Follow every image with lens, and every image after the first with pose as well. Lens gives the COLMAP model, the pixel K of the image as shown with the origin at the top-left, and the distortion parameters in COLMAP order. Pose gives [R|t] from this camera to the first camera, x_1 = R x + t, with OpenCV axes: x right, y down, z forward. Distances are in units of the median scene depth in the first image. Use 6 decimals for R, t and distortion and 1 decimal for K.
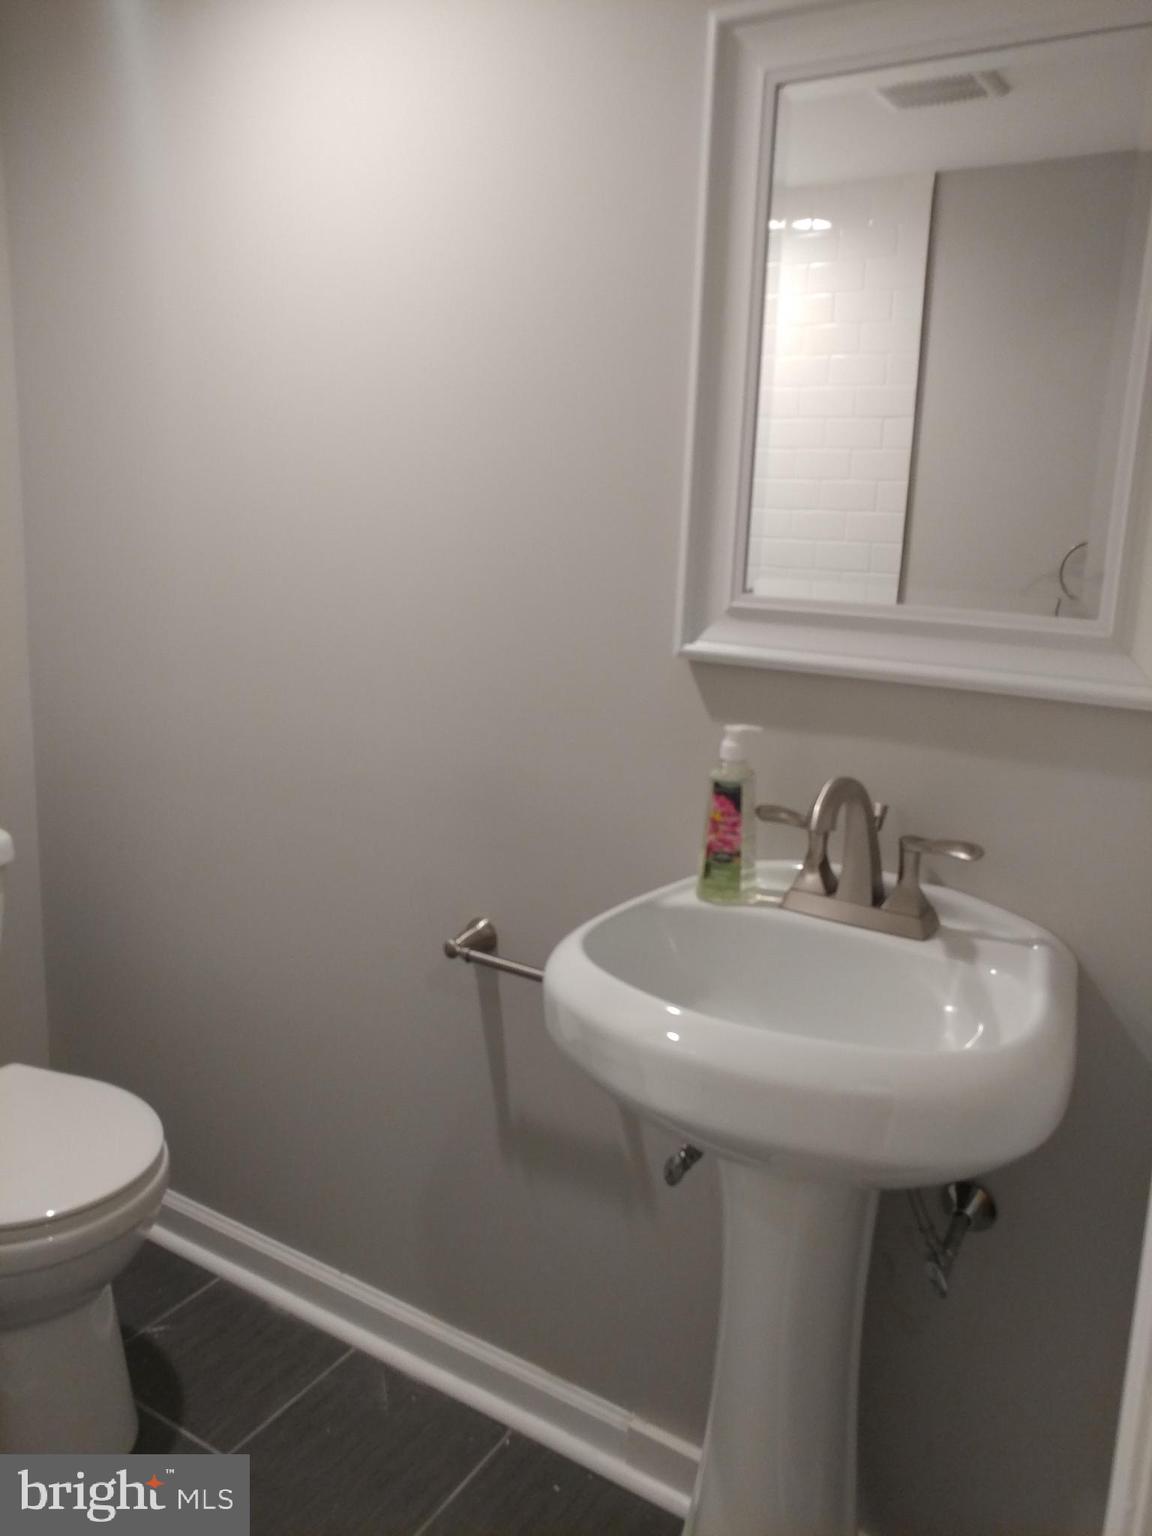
lens RADIAL K [[1201.4, 0, 576.0], [0, 1201.4, 768.0], [0, 0, 1]] dist [0.007047, 0.002639]
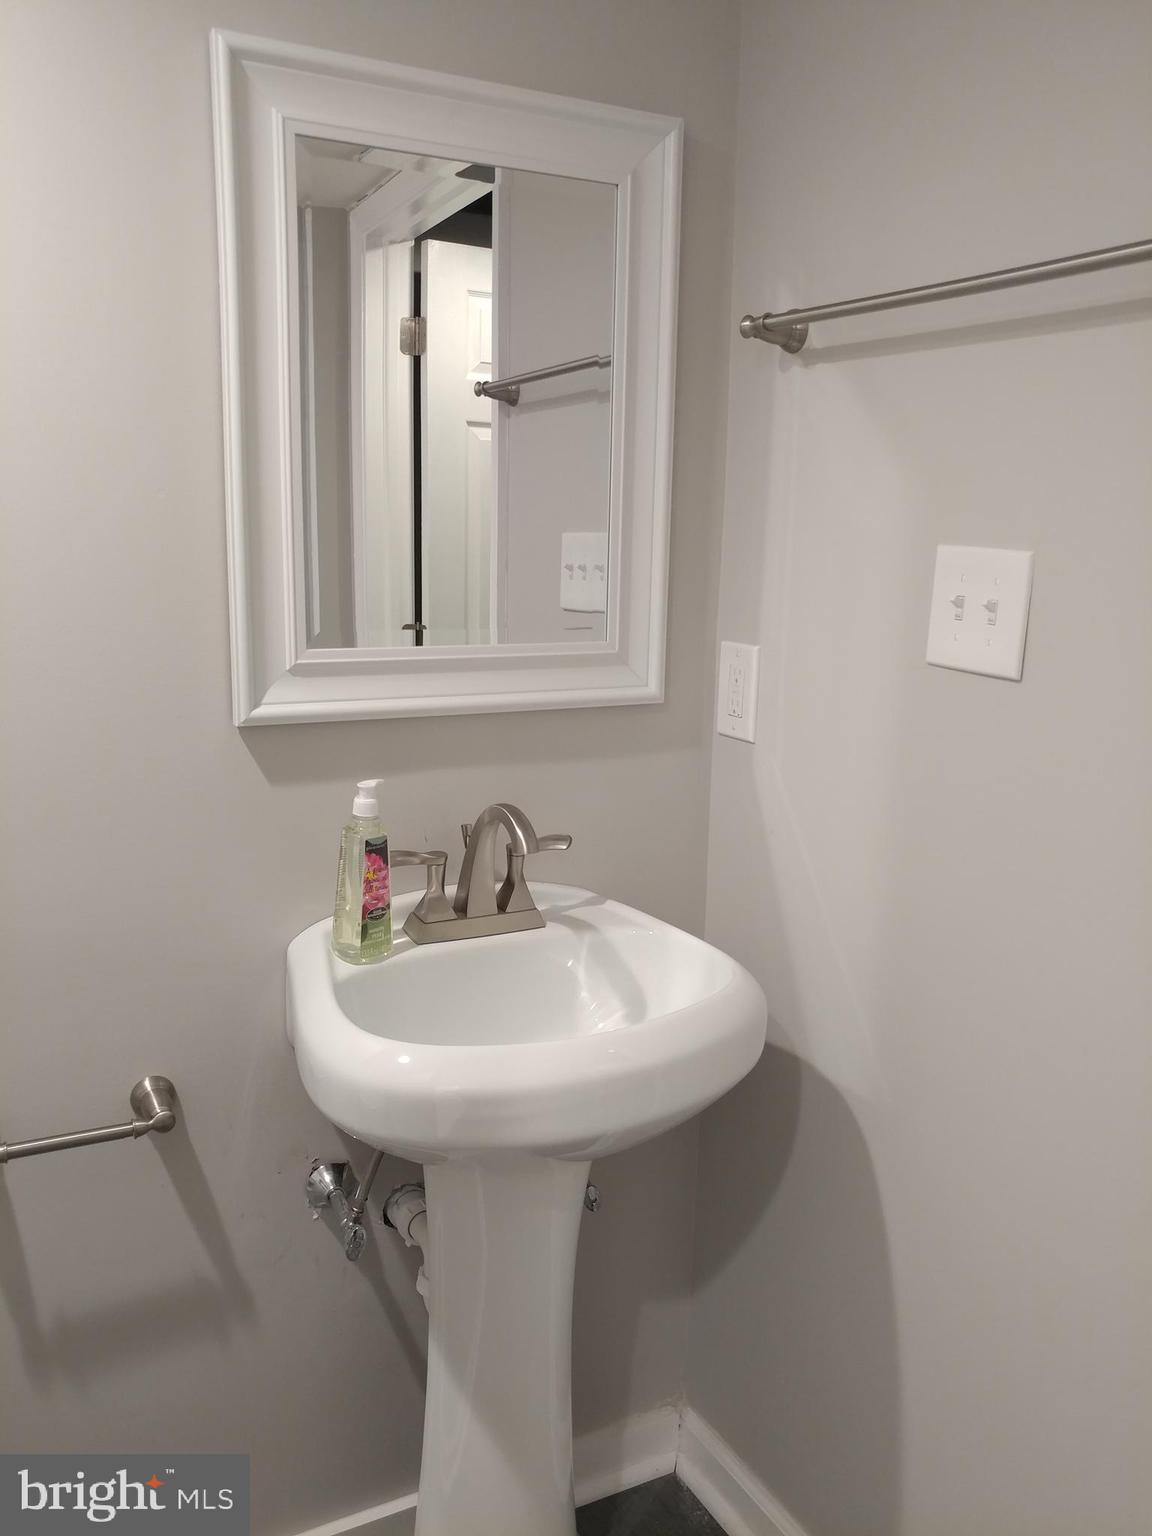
lens RADIAL K [[1201.4, 0, 576.0], [0, 1201.4, 768.0], [0, 0, 1]] dist [0.007047, 0.002639]
pose [[0.513302, -0.196334, 0.835448, -0.605540], [0.188385, 0.975514, 0.113506, -0.126410], [-0.837276, 0.099124, 0.537720, 0.317006]]
